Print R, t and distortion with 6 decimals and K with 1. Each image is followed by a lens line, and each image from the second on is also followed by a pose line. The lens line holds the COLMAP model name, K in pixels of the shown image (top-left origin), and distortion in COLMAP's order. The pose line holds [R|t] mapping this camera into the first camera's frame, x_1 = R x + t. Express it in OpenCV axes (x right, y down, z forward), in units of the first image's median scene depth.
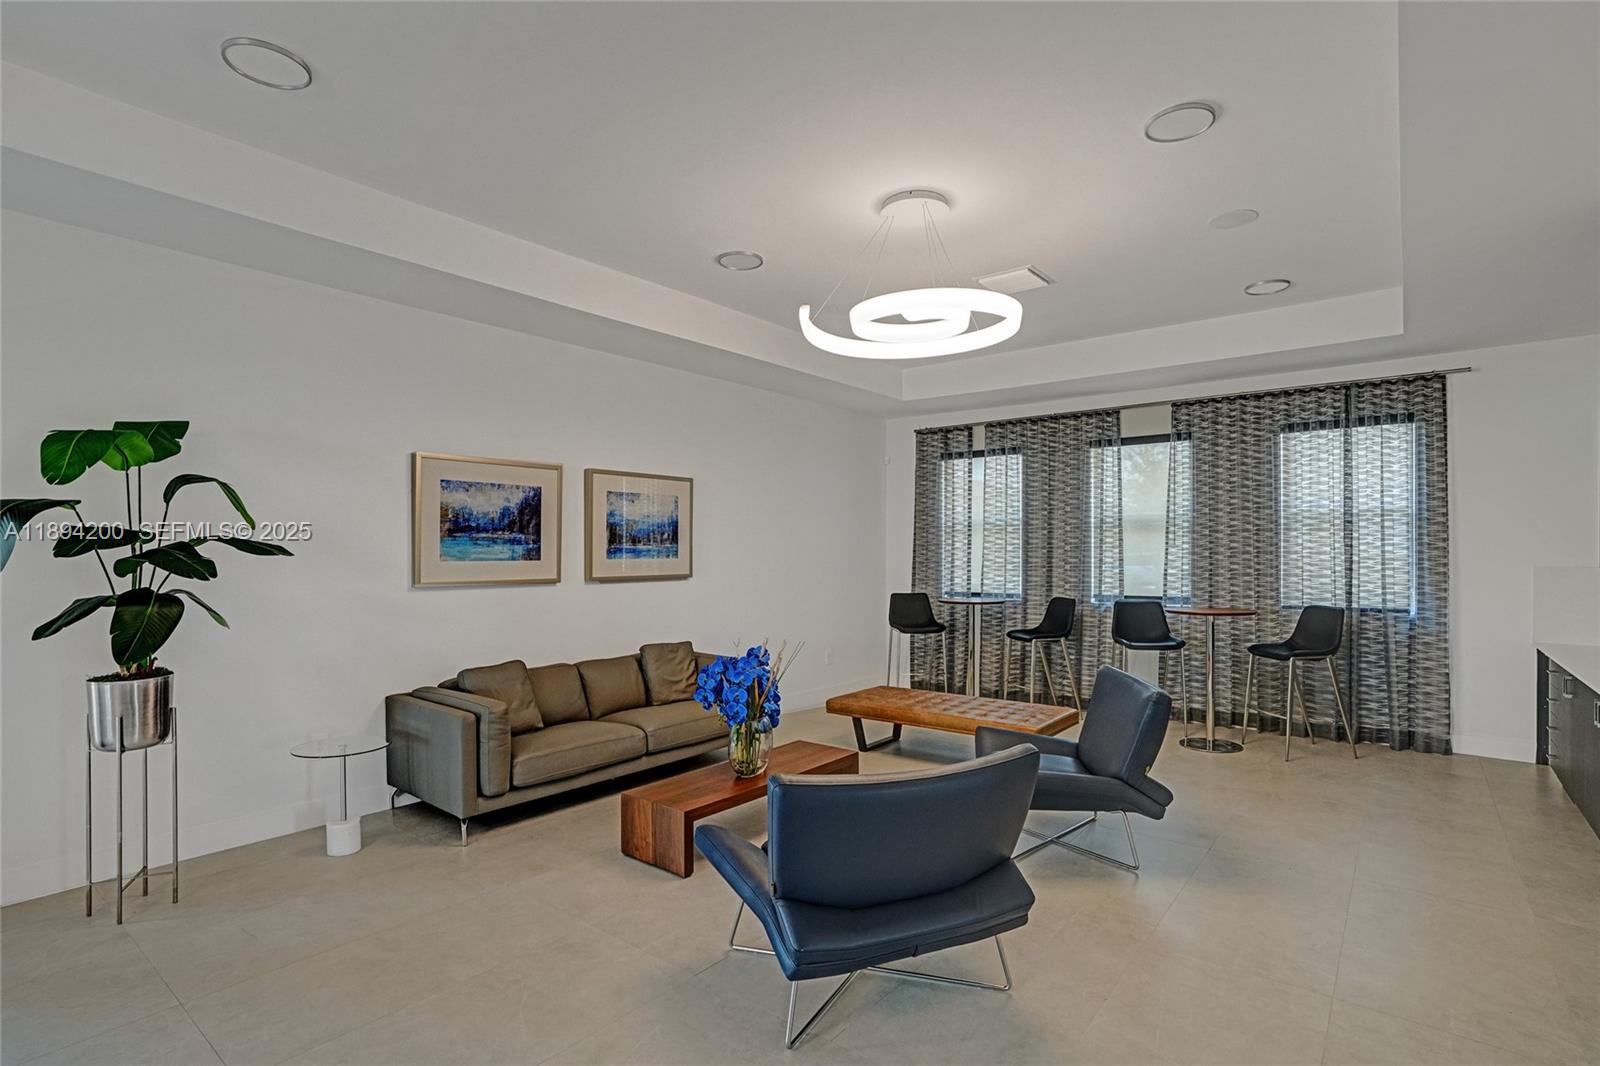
lens RADIAL K [[745.8, 0, 800.9], [0, 745.8, 552.6], [0, 0, 1]] dist [-0.001142, -0.000203]
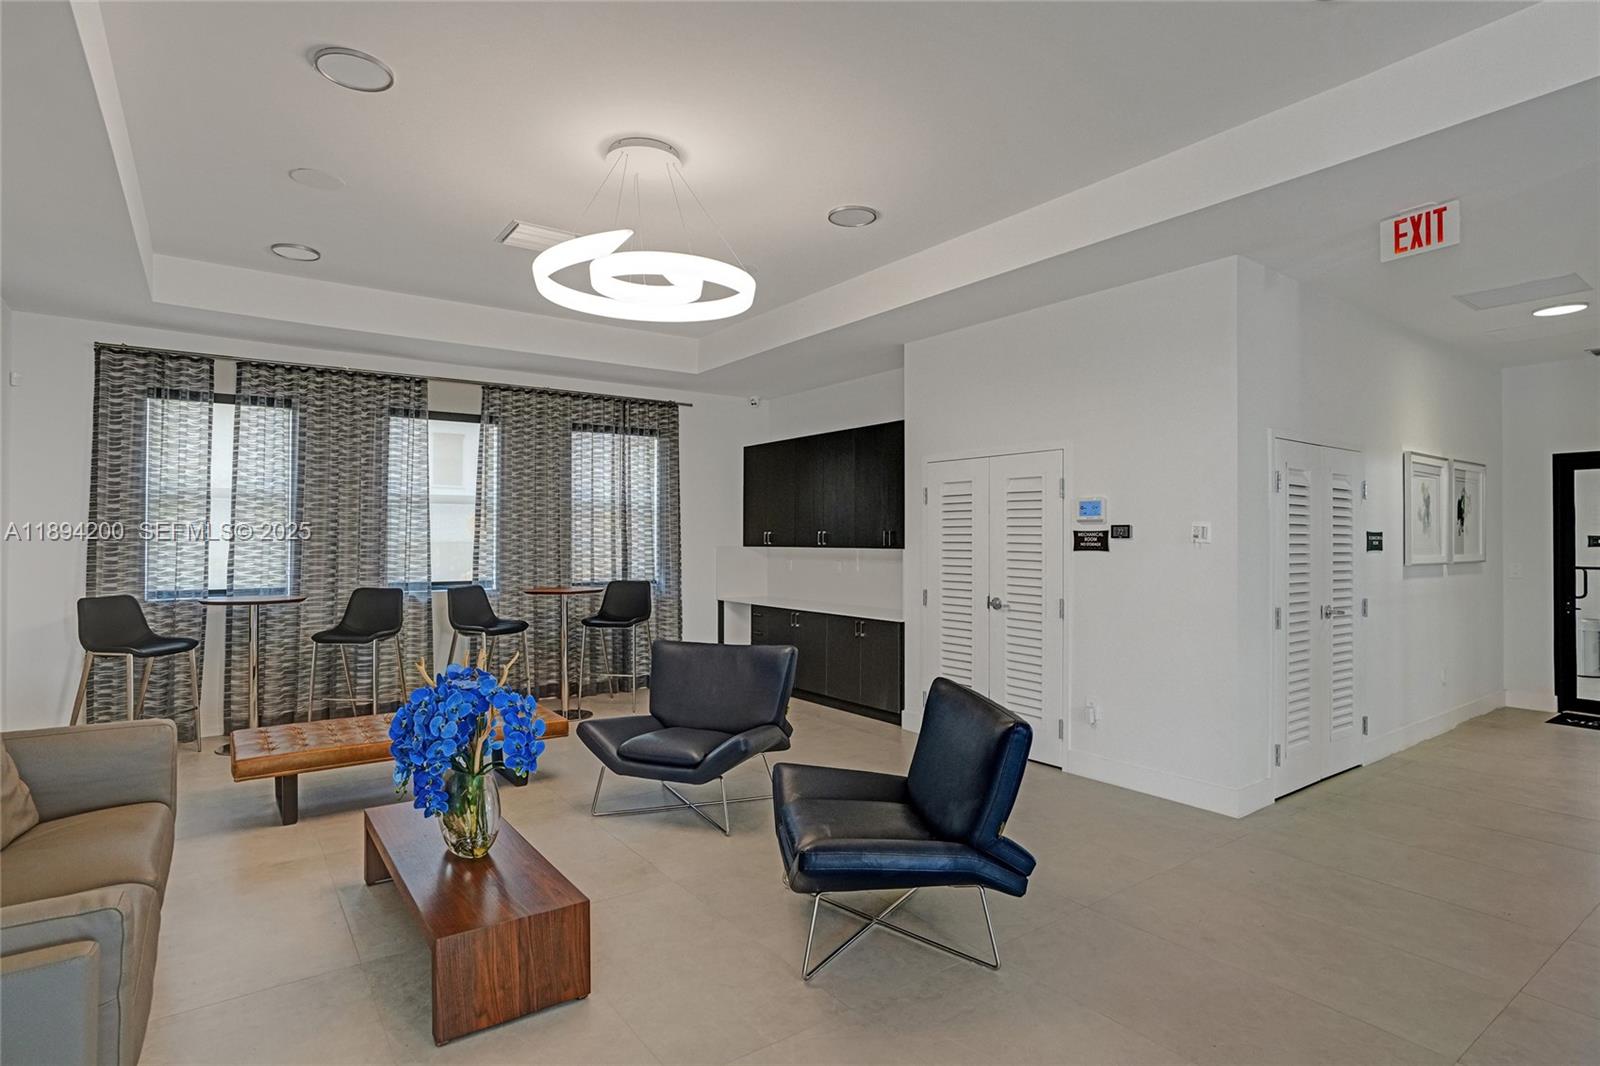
lens RADIAL K [[794.4, 0, 800.0], [0, 794.4, 533.0], [0, 0, 1]] dist [-0.000680, 0.000111]
pose [[0.351866, 0.007520, 0.936020, -0.329727], [-0.004233, 0.999970, -0.006443, 0.001412], [-0.936041, -0.001695, 0.351887, 0.230048]]
